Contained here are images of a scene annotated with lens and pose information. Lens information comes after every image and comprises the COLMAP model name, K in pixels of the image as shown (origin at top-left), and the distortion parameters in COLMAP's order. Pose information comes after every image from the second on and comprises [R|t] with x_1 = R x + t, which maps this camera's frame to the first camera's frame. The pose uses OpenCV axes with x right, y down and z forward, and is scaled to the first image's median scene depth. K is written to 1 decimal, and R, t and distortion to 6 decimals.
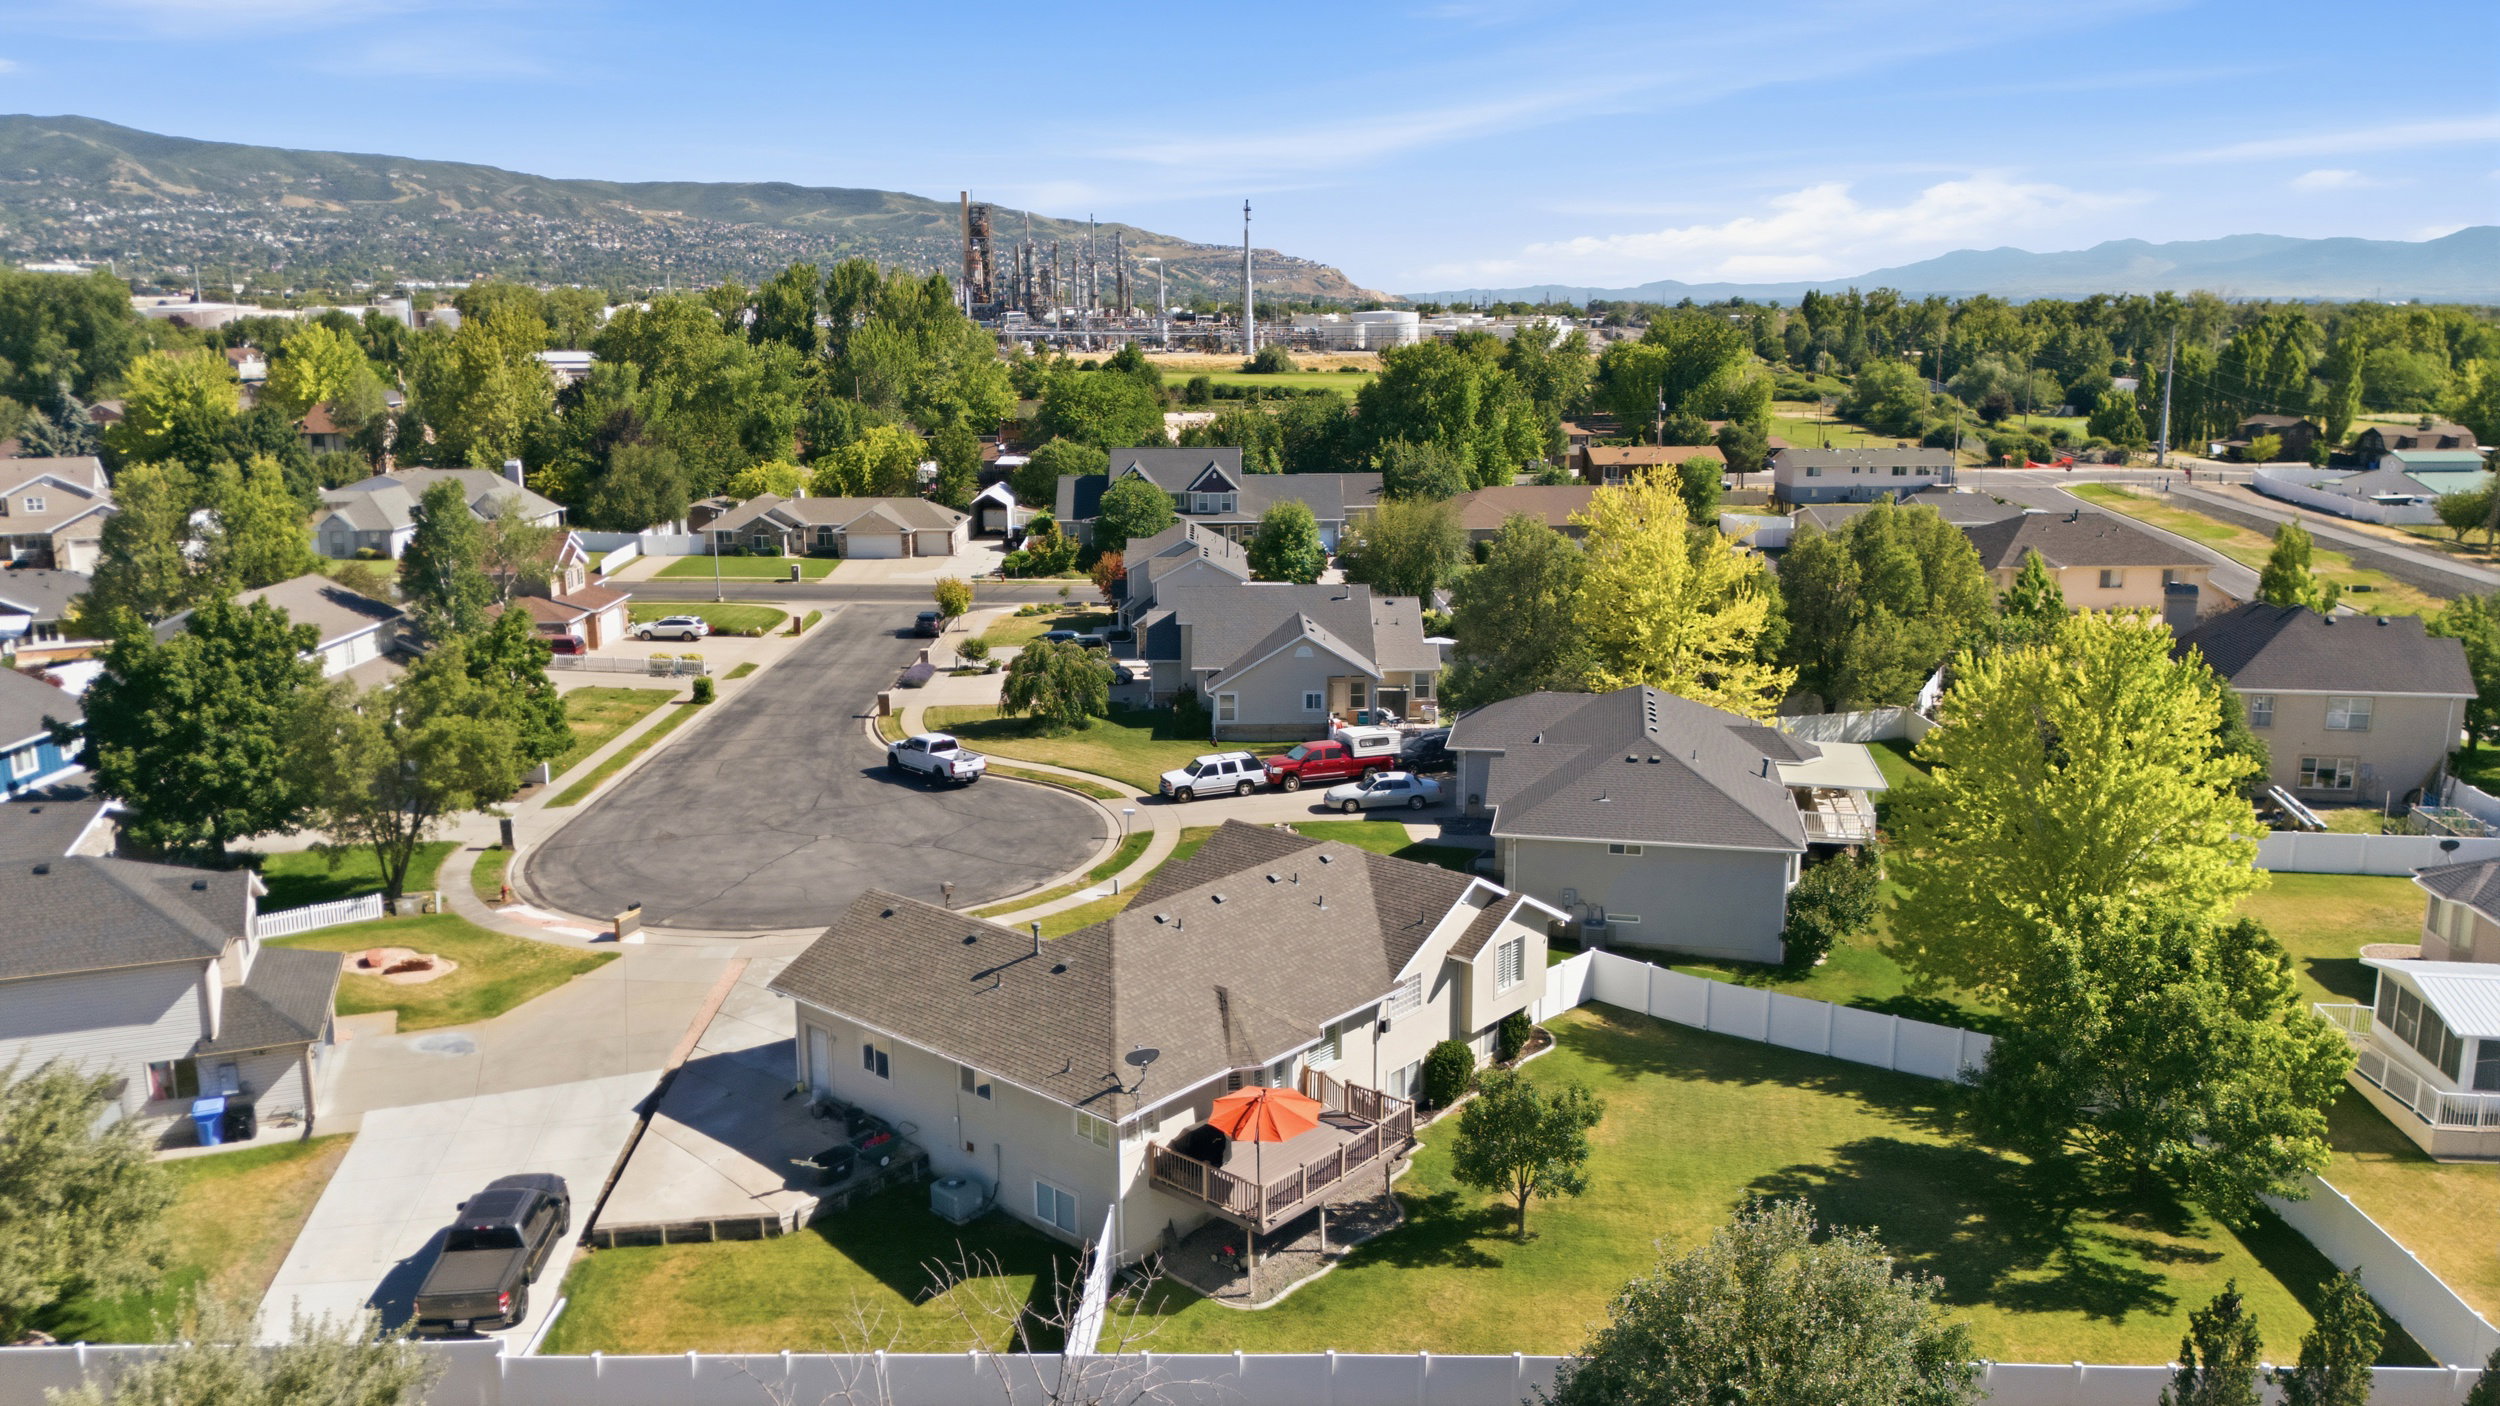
lens RADIAL K [[1834.9, 0, 1263.9], [0, 1834.9, 700.9], [0, 0, 1]] dist [0.067025, -0.051442]
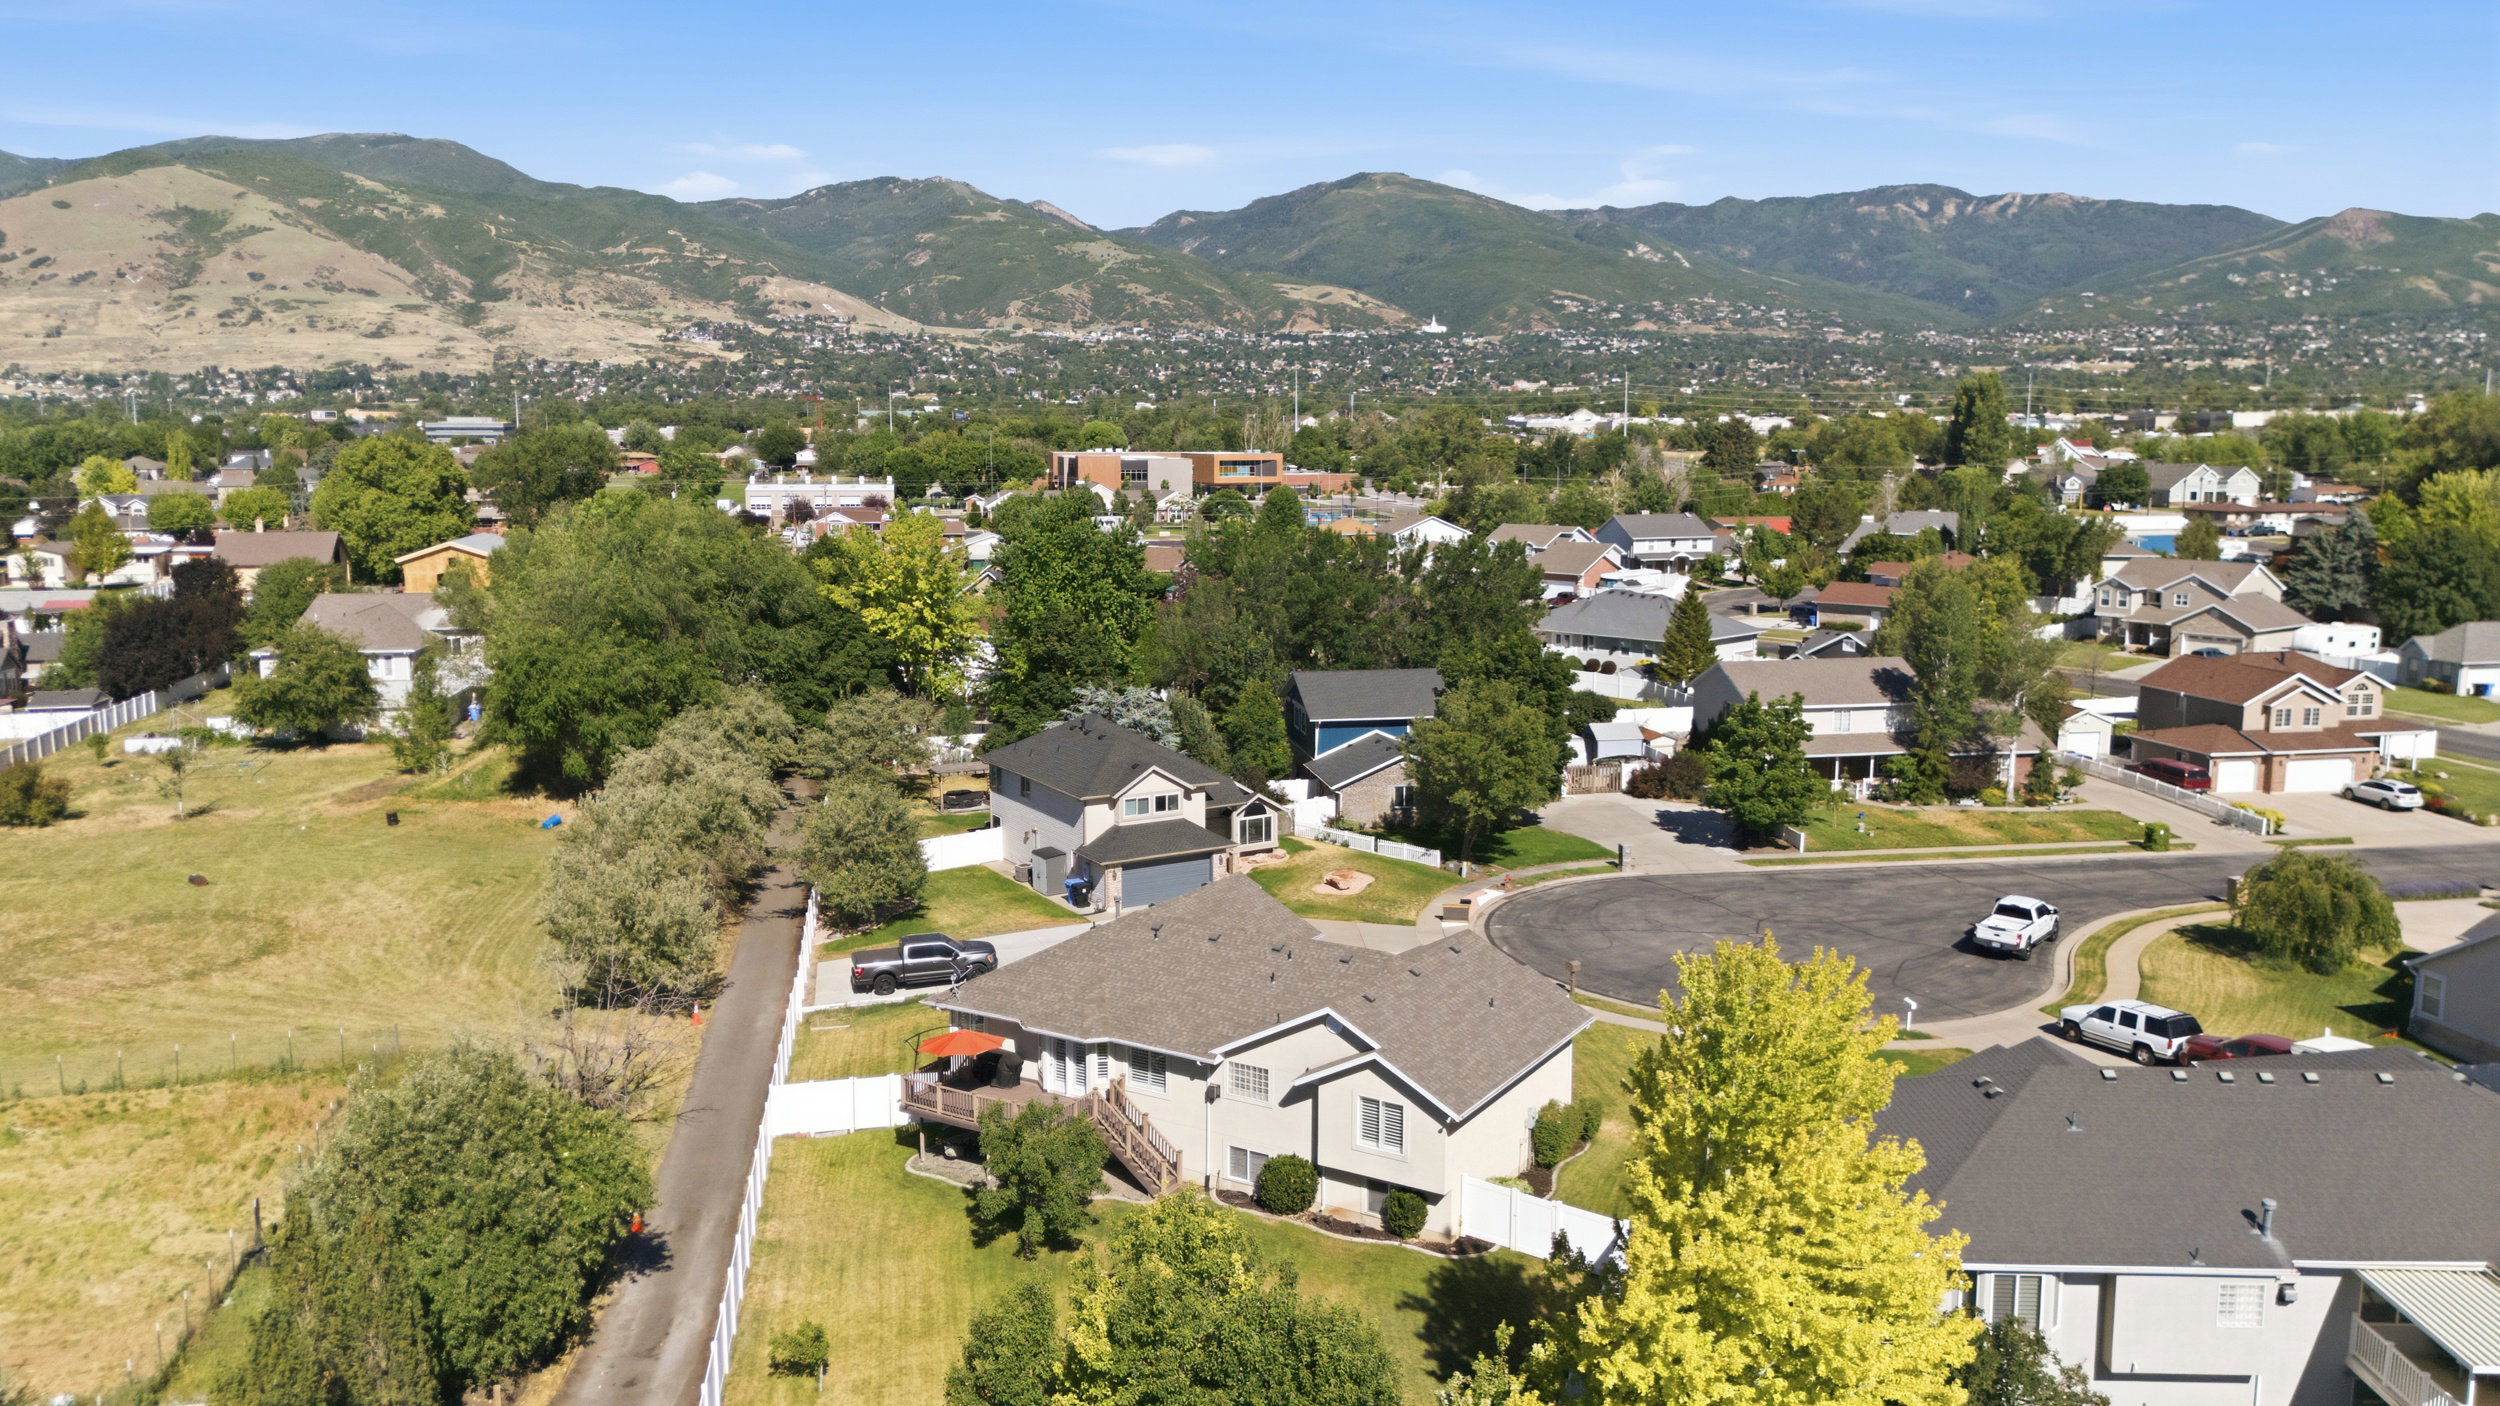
lens RADIAL K [[1834.9, 0, 1258.8], [0, 1834.9, 705.0], [0, 0, 1]] dist [0.067025, -0.051442]
pose [[0.161904, 0.151009, -0.975184, 0.665840], [-0.206636, 0.971501, 0.116132, -0.107781], [0.964929, 0.182706, 0.188494, 0.474305]]
